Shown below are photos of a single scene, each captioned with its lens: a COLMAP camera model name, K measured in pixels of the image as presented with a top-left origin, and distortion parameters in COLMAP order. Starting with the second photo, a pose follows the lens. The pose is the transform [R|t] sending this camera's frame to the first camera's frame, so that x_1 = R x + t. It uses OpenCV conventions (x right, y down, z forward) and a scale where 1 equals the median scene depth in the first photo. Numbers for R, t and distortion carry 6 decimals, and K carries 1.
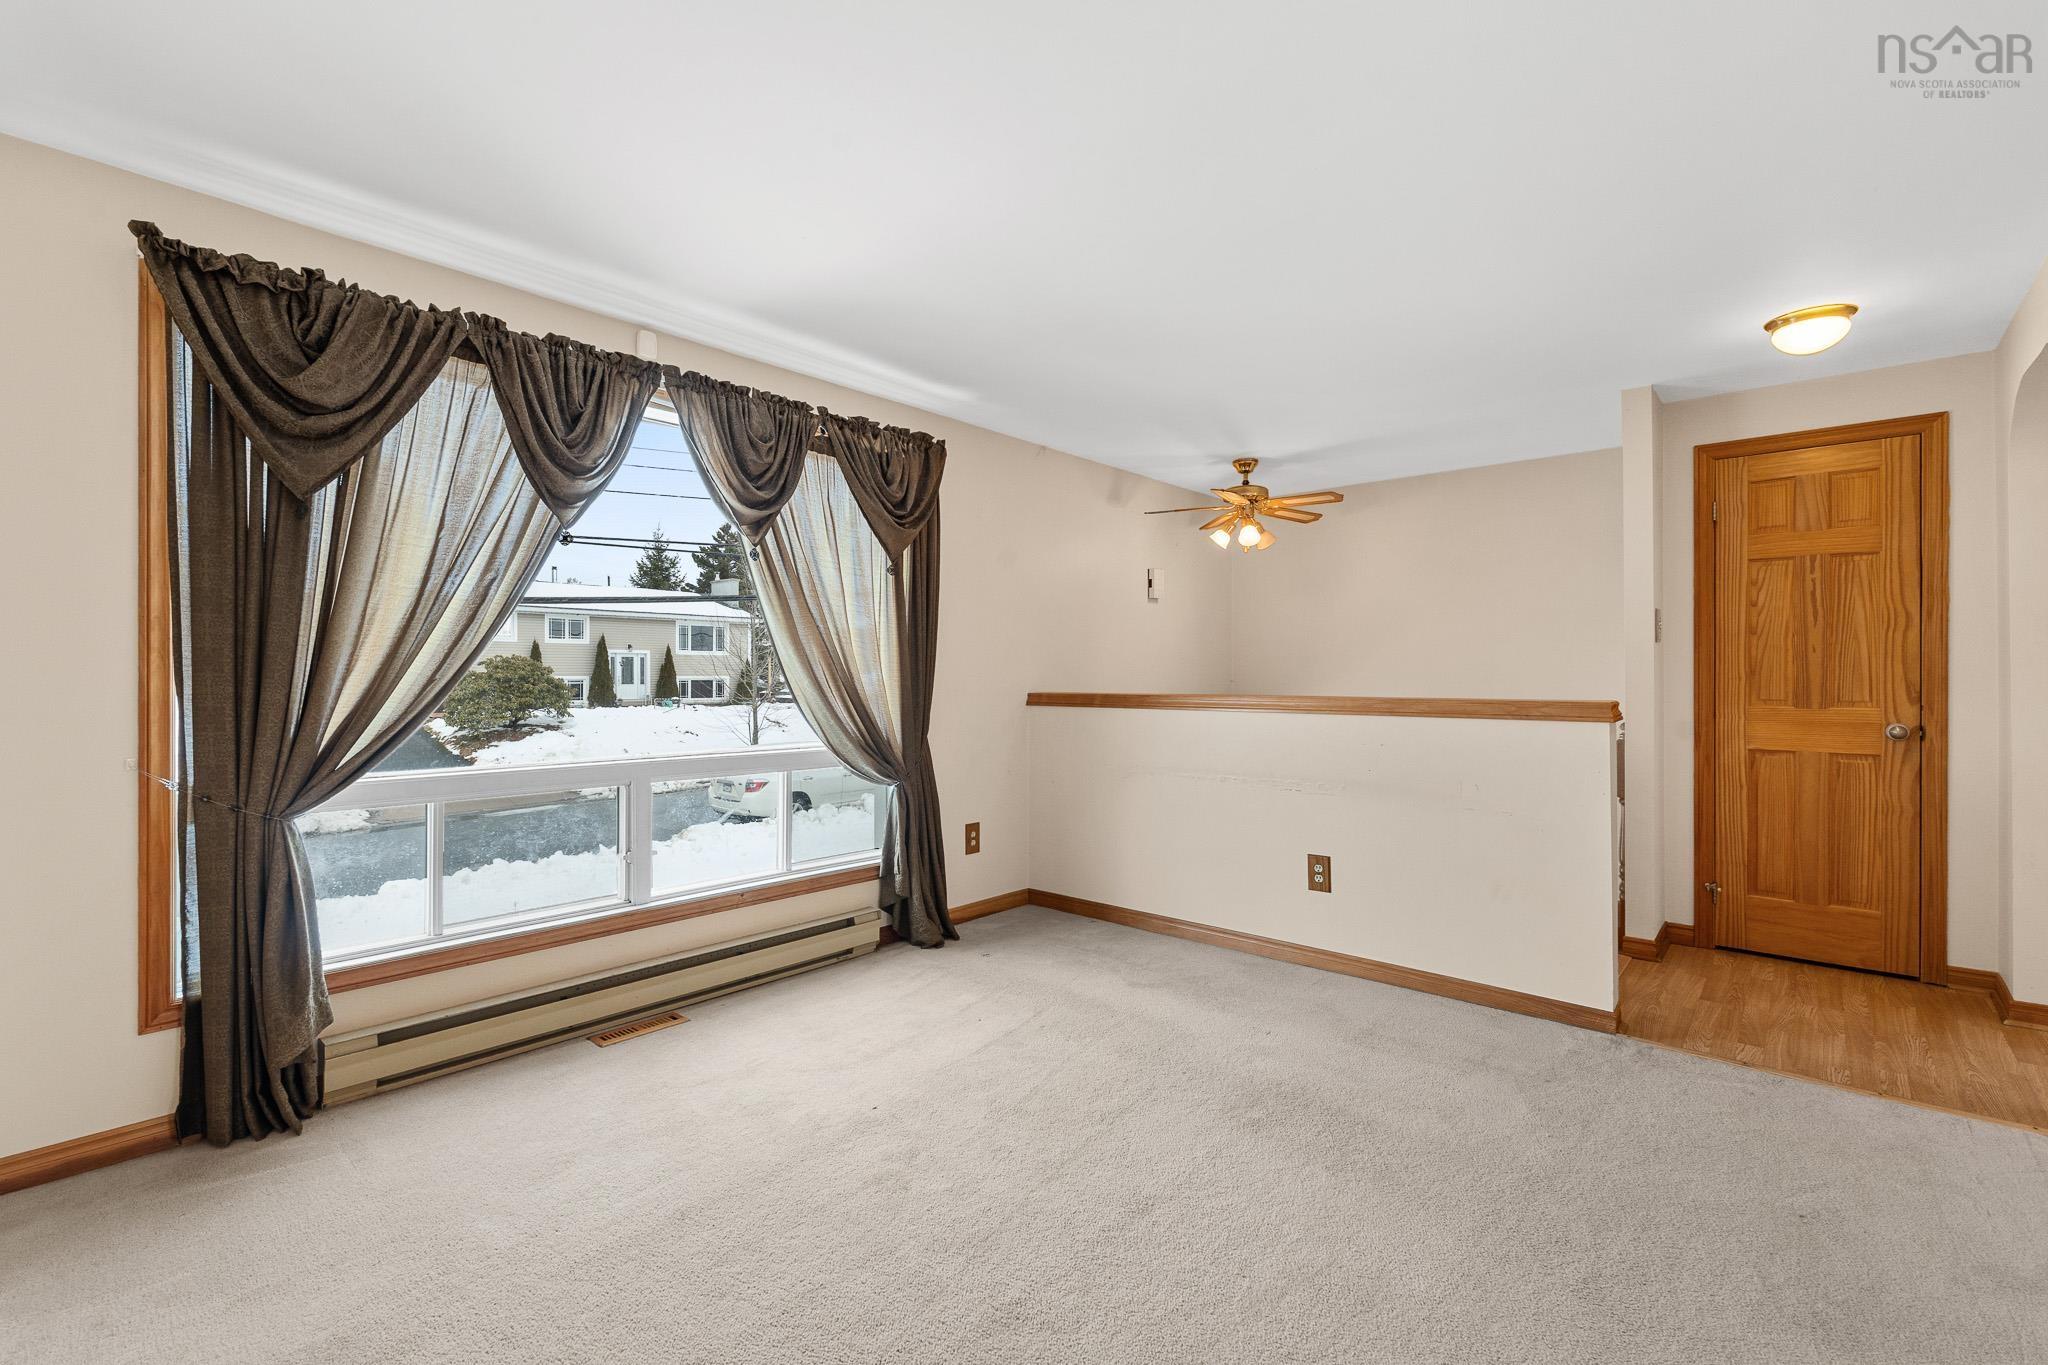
lens RADIAL K [[903.1, 0, 1018.3], [0, 903.1, 683.3], [0, 0, 1]] dist [-0.002962, -0.000560]
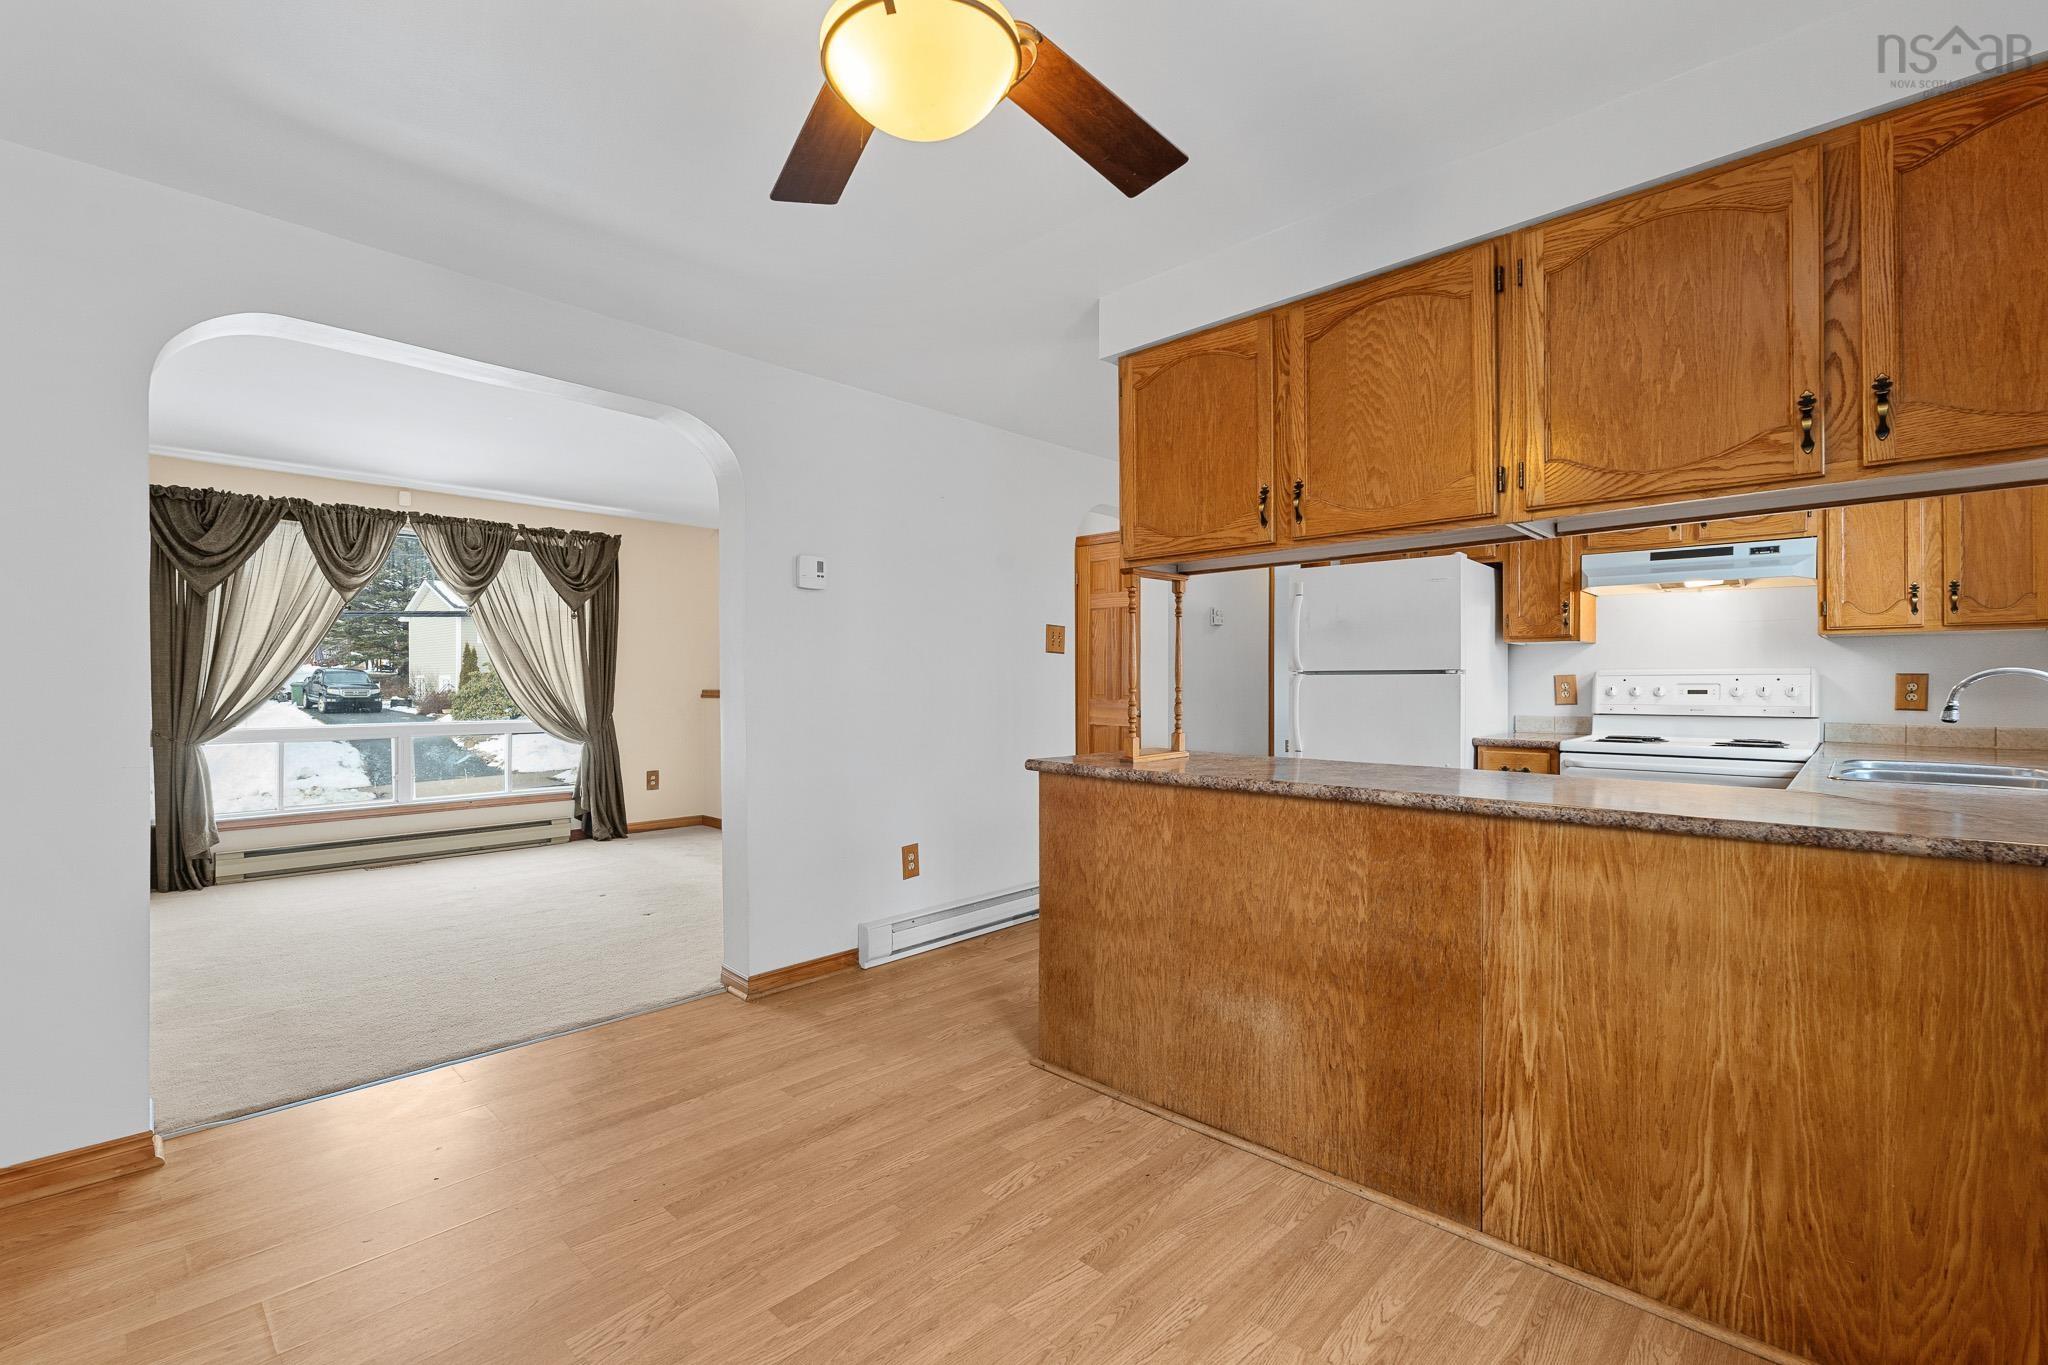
lens RADIAL K [[903.1, 0, 1020.1], [0, 903.1, 688.2], [0, 0, 1]] dist [-0.002962, -0.000560]
pose [[0.999994, -0.002136, 0.002683, 1.032426], [0.002136, 0.999998, -0.000230, 0.018525], [-0.002683, 0.000235, 0.999996, -1.035885]]
